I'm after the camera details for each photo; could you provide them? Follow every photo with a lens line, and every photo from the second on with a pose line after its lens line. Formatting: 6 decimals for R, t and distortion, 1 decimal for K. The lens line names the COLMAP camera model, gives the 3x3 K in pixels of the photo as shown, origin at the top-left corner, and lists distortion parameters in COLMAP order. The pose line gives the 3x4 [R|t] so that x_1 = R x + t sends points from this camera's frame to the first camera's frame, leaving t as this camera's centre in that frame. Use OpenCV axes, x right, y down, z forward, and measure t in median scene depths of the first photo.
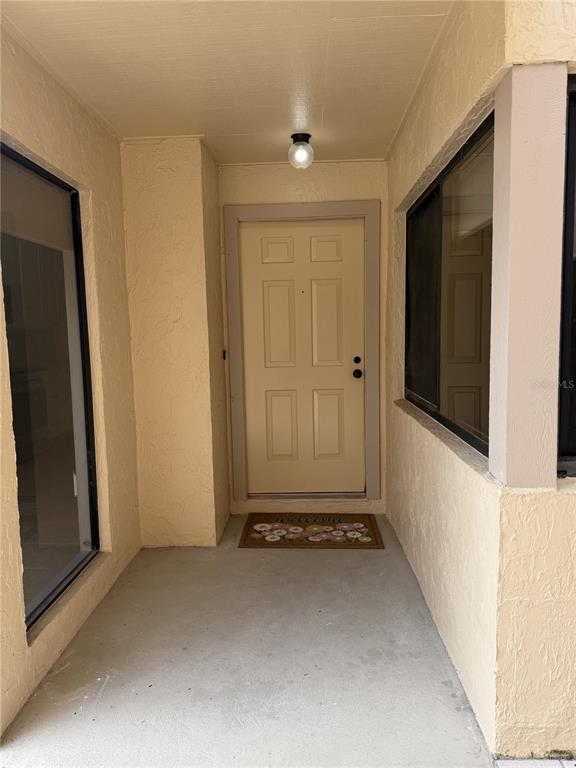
lens RADIAL K [[533.4, 0, 288.0], [0, 533.4, 384.0], [0, 0, 1]] dist [-0.004836, -0.003981]
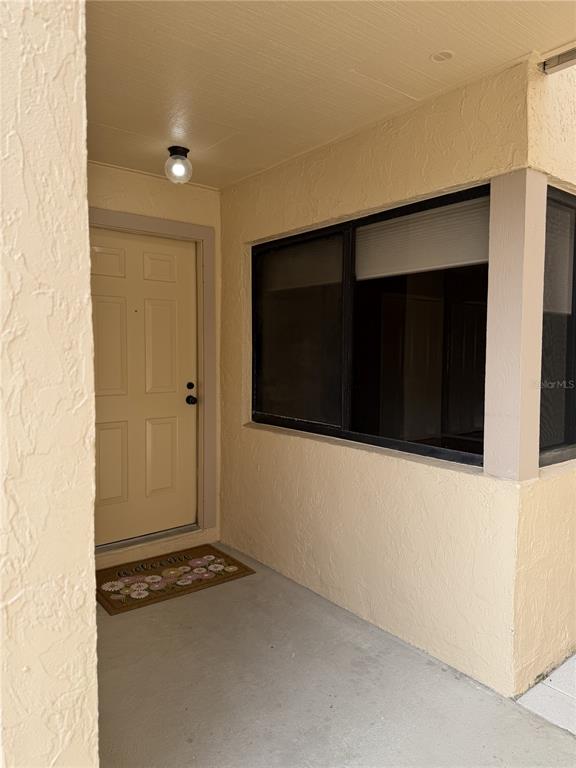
lens RADIAL K [[545.6, 0, 288.0], [0, 545.6, 384.0], [0, 0, 1]] dist [0.021269, -0.003689]
pose [[0.780306, -0.036066, 0.624357, -0.387847], [0.060337, 0.998020, -0.017757, -0.022919], [-0.622480, 0.051528, 0.780937, 0.134798]]
